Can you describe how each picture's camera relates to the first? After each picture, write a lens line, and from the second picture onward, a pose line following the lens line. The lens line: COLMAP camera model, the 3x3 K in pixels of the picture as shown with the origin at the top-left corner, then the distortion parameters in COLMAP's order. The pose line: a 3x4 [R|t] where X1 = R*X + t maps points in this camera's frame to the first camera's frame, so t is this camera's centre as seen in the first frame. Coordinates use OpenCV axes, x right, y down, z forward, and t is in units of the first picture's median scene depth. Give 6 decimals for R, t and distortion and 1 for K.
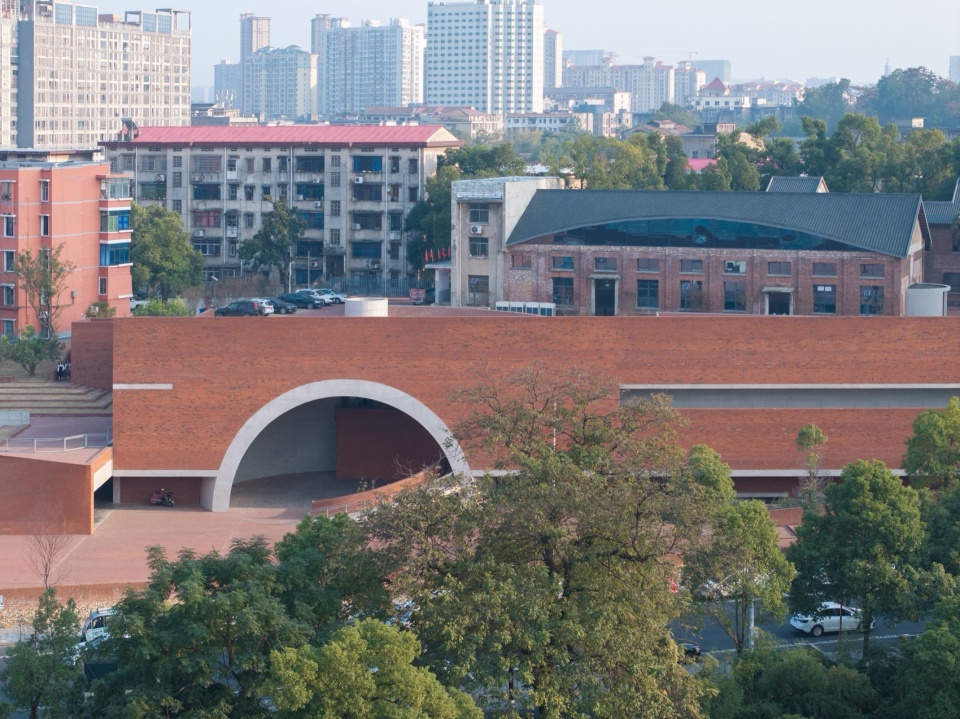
lens RADIAL K [[2023.5, 0, 480.0], [0, 2023.5, 359.5], [0, 0, 1]] dist [-0.143112, 0.760064]
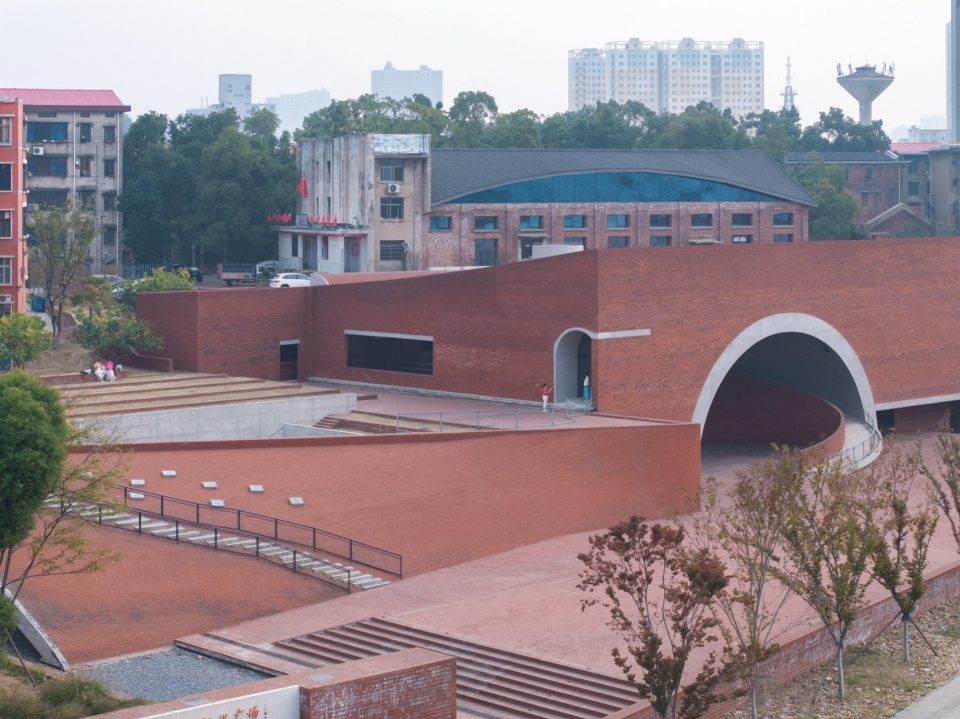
lens RADIAL K [[1937.2, 0, 480.0], [0, 1937.2, 359.5], [0, 0, 1]] dist [-0.117996, 0.274049]
pose [[0.710688, -0.059206, 0.701011, -0.562342], [0.085352, 0.996348, -0.002380, 0.015357], [-0.698310, 0.061524, 0.713146, 0.365947]]
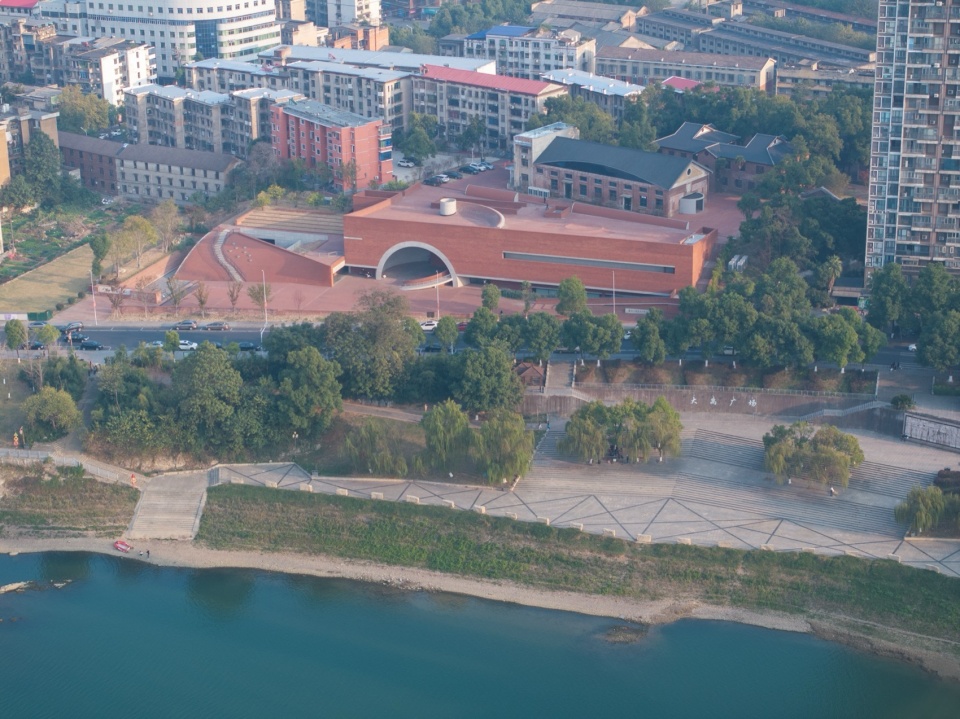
lens RADIAL K [[2023.5, 0, 480.0], [0, 2023.5, 359.5], [0, 0, 1]] dist [-0.143112, 0.760064]
pose [[0.951901, 0.094131, -0.291589, 0.670564], [-0.028558, 0.974755, 0.221443, -0.356543], [0.305073, -0.202464, 0.930558, -1.315418]]
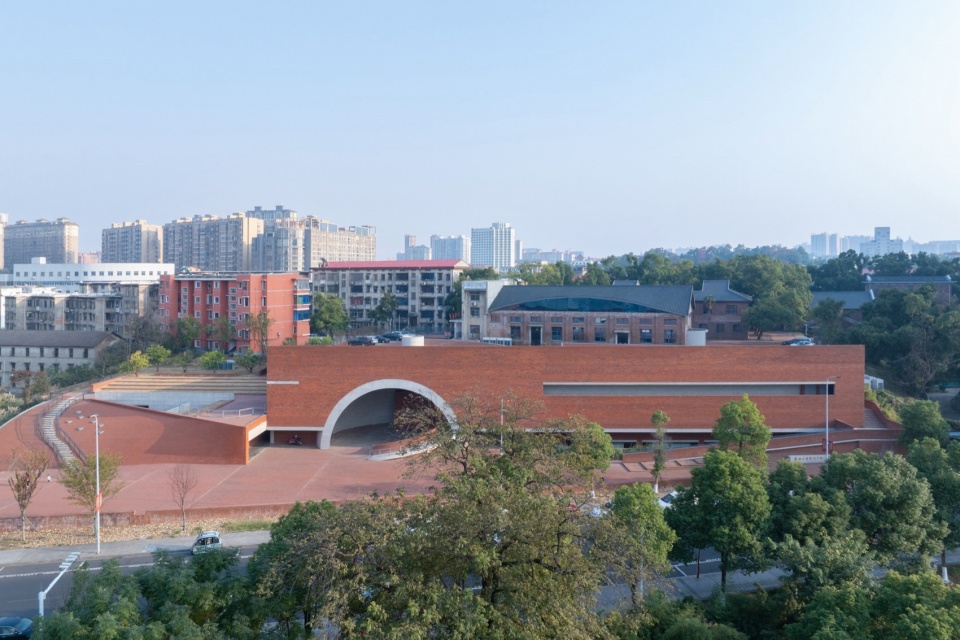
lens RADIAL K [[719.5, 0, 466.9], [0, 719.5, 294.6], [0, 0, 1]] dist [-0.012221, -0.010299]
pose [[0.999282, -0.000642, -0.037875, 0.018933], [-0.002881, 0.995671, -0.092902, -0.004361], [0.037771, 0.092944, 0.994955, 0.257796]]
